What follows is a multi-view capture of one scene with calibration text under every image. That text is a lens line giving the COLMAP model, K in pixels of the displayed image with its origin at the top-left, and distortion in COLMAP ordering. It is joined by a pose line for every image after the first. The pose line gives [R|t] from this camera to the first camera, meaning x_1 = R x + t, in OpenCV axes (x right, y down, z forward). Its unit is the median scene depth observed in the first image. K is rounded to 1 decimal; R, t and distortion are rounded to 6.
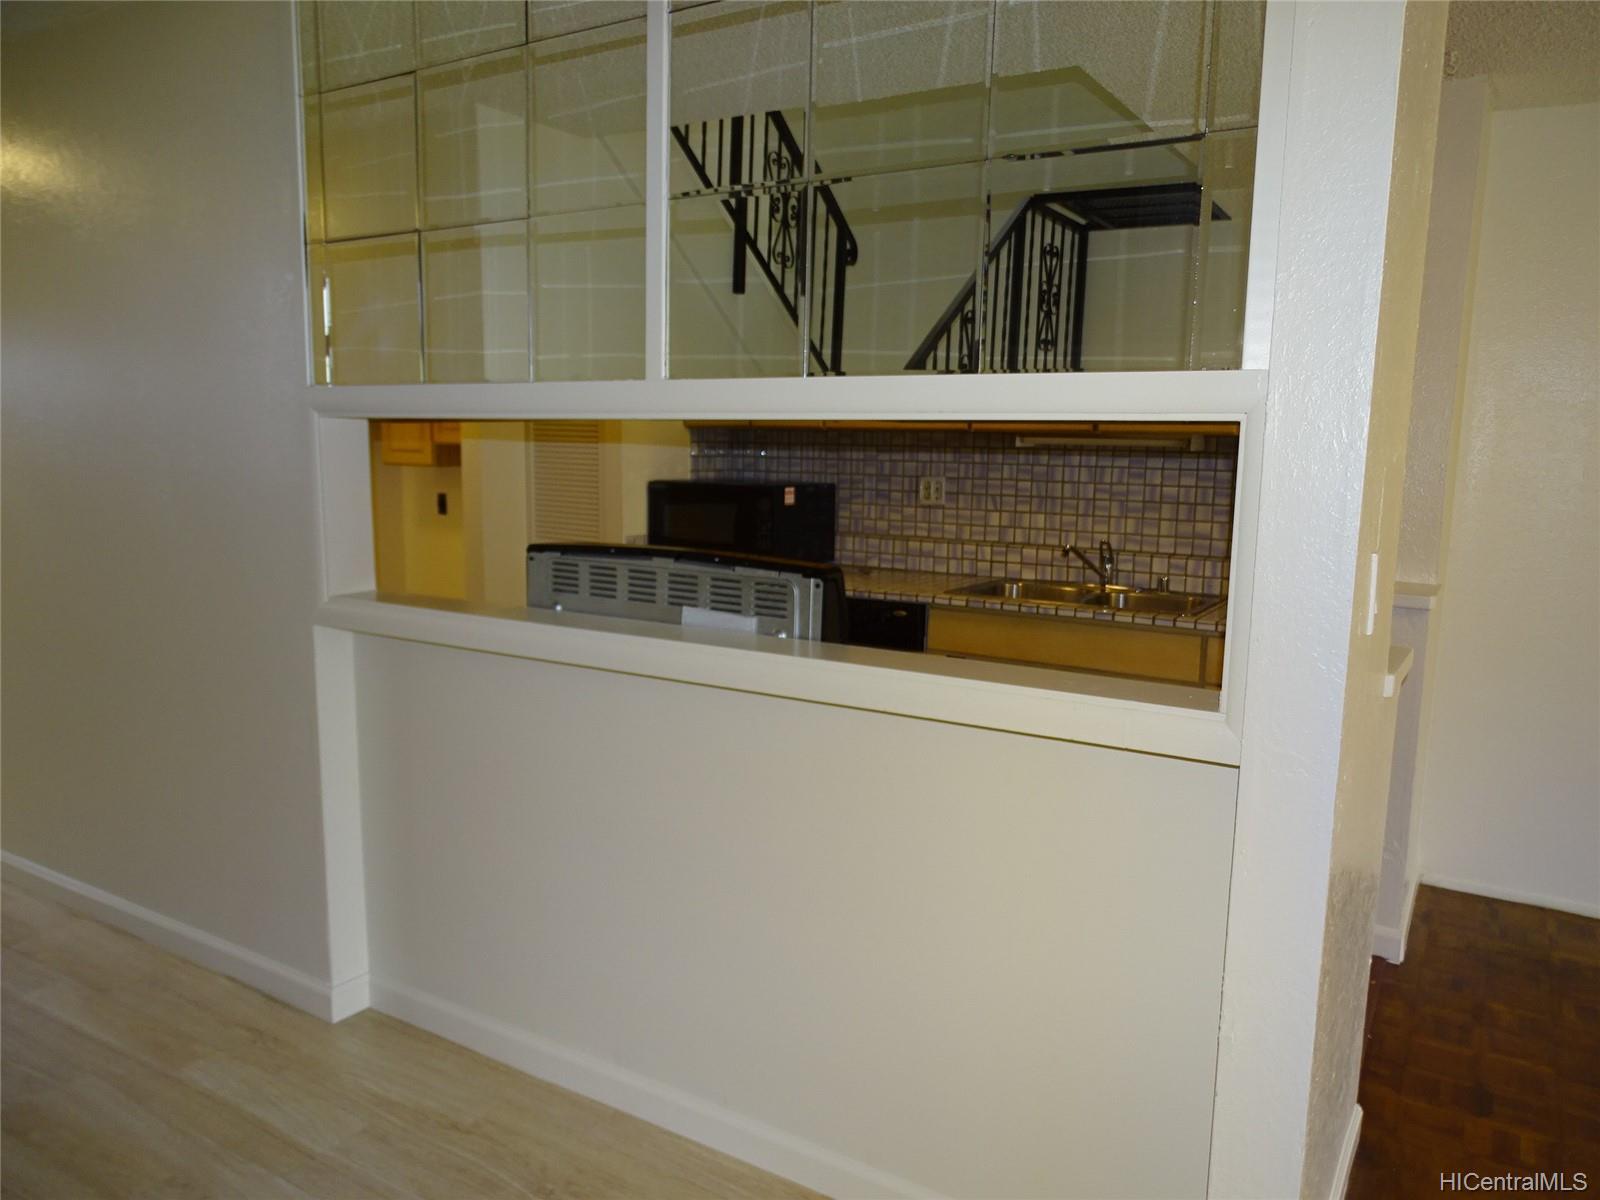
lens RADIAL K [[1143.0, 0, 800.0], [0, 1143.0, 600.0], [0, 0, 1]] dist [0.015801, -0.003355]
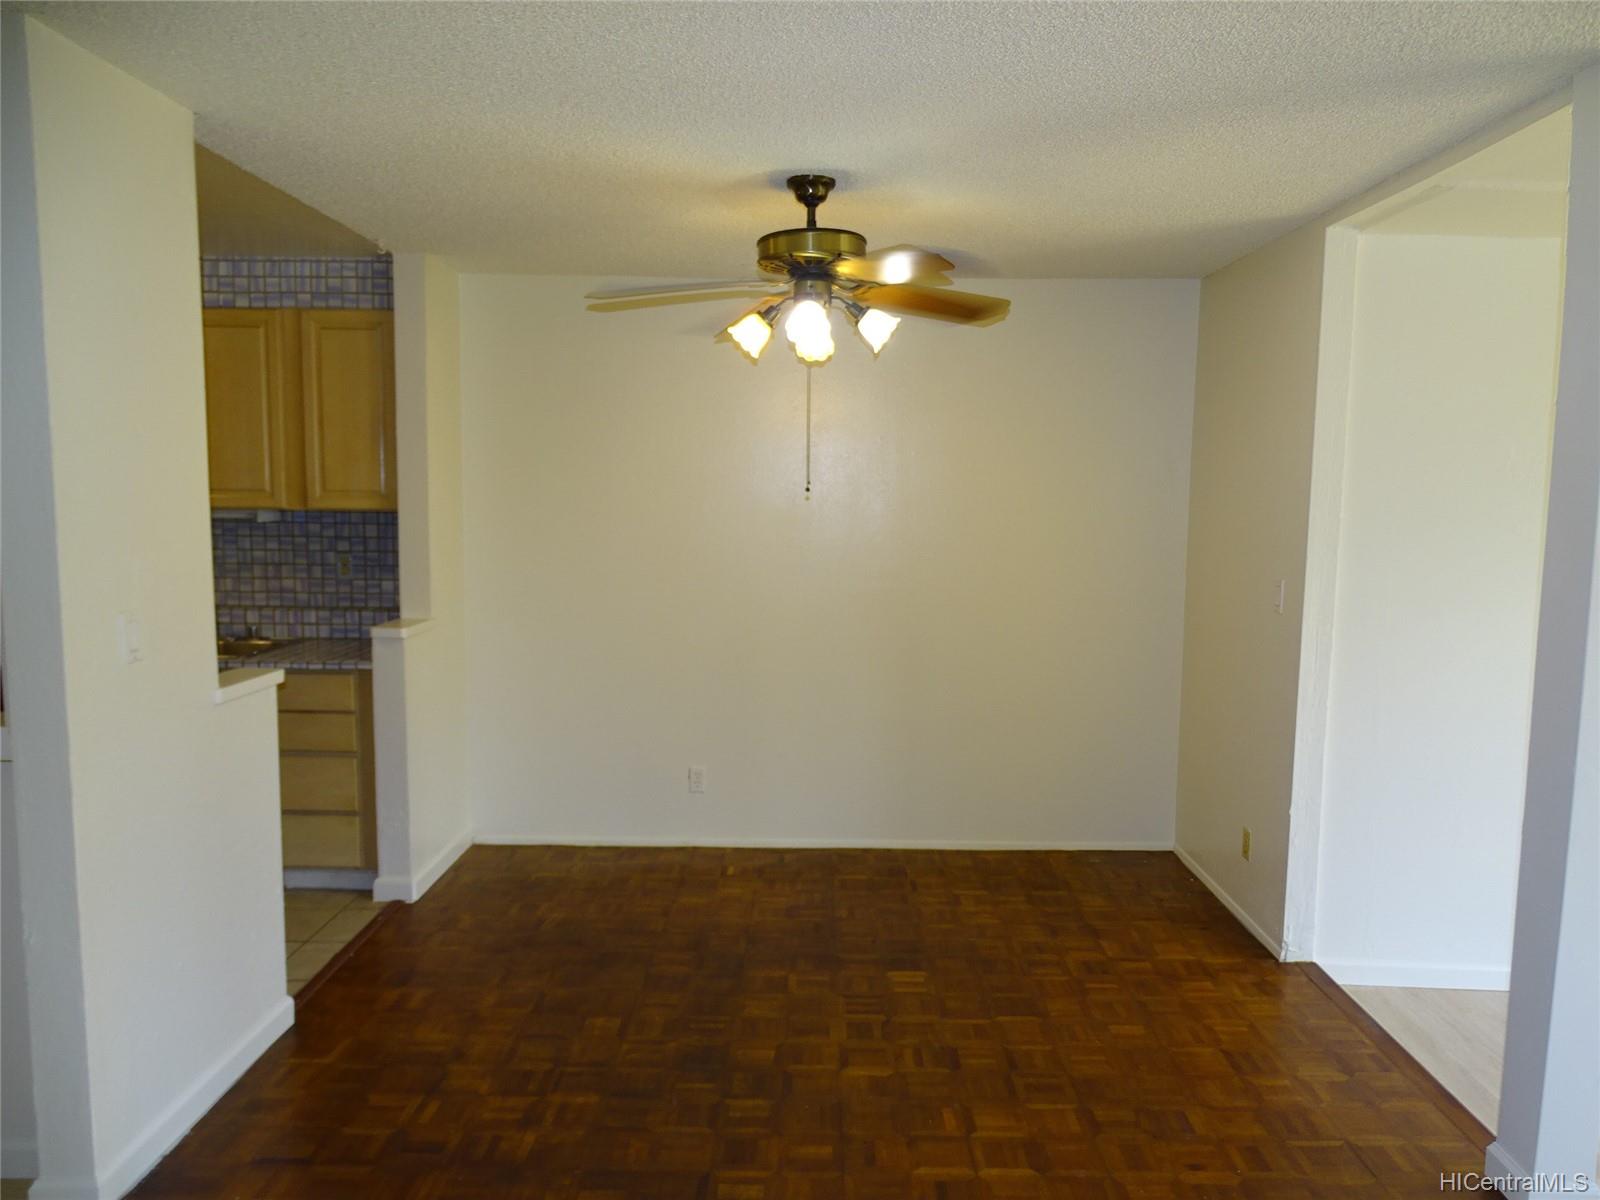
lens RADIAL K [[1143.0, 0, 800.0], [0, 1143.0, 600.0], [0, 0, 1]] dist [0.015801, -0.003355]
pose [[0.863173, -0.060049, 0.501324, 0.193154], [0.081146, 0.996494, -0.020355, 0.021471], [-0.498344, 0.058251, 0.865020, -0.294665]]
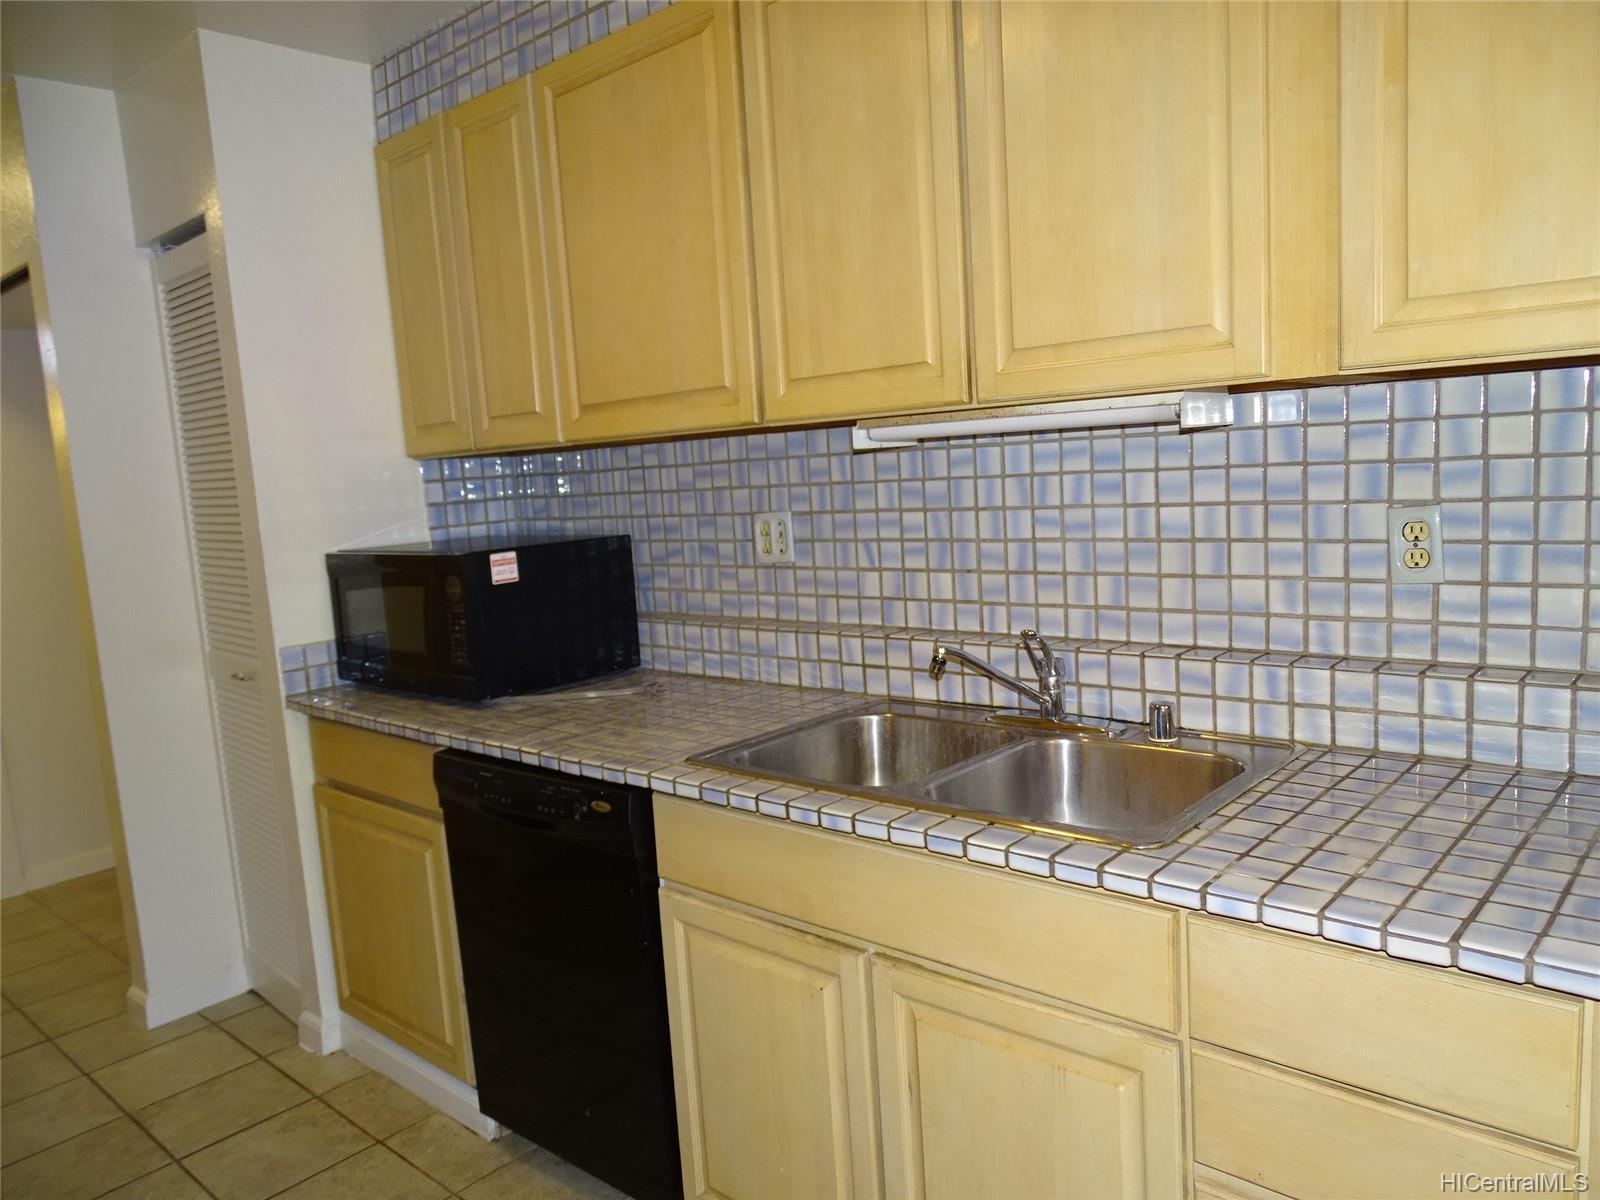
lens RADIAL K [[1143.0, 0, 800.0], [0, 1143.0, 600.0], [0, 0, 1]] dist [0.015801, -0.003355]
pose [[0.980627, -0.059484, -0.186633, 0.239630], [0.056796, 0.998191, -0.019721, -0.055623], [0.187468, 0.008739, 0.982232, 0.471797]]
